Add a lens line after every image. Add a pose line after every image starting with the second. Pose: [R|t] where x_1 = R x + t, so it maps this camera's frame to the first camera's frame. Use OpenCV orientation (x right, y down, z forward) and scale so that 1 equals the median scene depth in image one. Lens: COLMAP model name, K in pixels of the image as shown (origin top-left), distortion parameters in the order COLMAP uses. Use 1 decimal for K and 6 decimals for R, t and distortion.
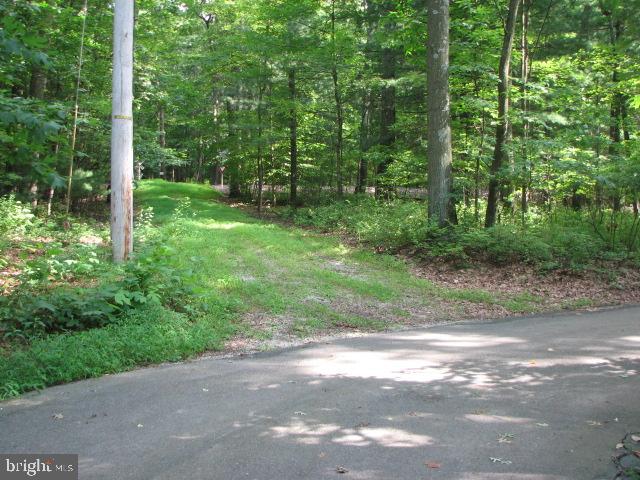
lens RADIAL K [[697.5, 0, 320.0], [0, 697.5, 240.0], [0, 0, 1]] dist [-0.199042, 0.298096]
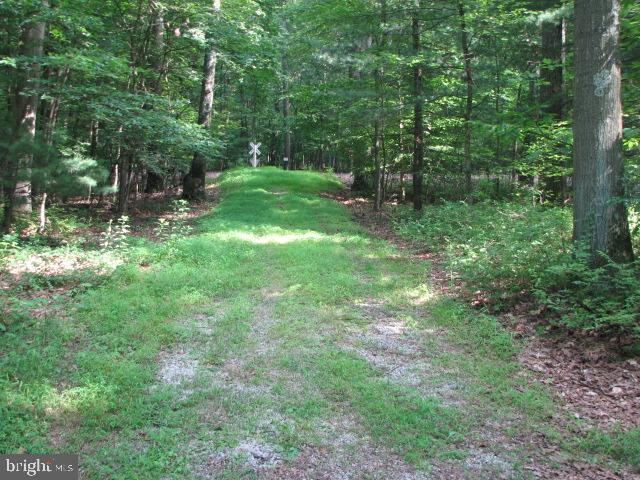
lens RADIAL K [[803.0, 0, 320.0], [0, 803.0, 240.0], [0, 0, 1]] dist [-0.064228, 0.022145]
pose [[0.976440, 0.009500, -0.215579, 0.113223], [-0.008167, 0.999942, 0.007072, -0.042410], [0.215634, -0.005145, 0.976461, 0.424004]]
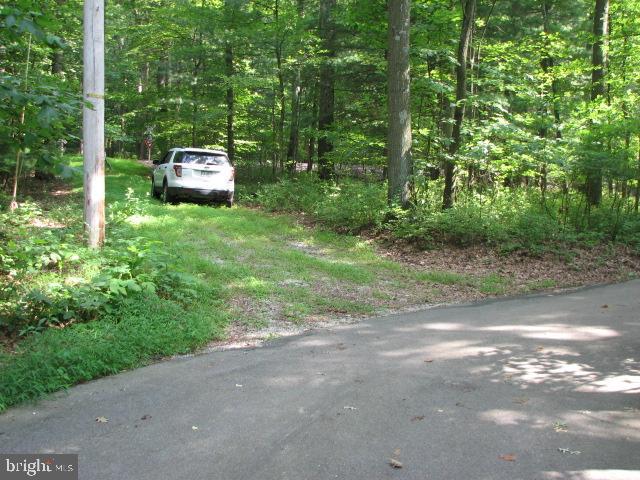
lens RADIAL K [[697.5, 0, 320.0], [0, 697.5, 240.0], [0, 0, 1]] dist [-0.199042, 0.298096]
pose [[0.993488, -0.002451, 0.113914, -0.065852], [-0.001630, 0.999360, 0.035722, -0.009518], [-0.113928, -0.035675, 0.992848, 0.008628]]
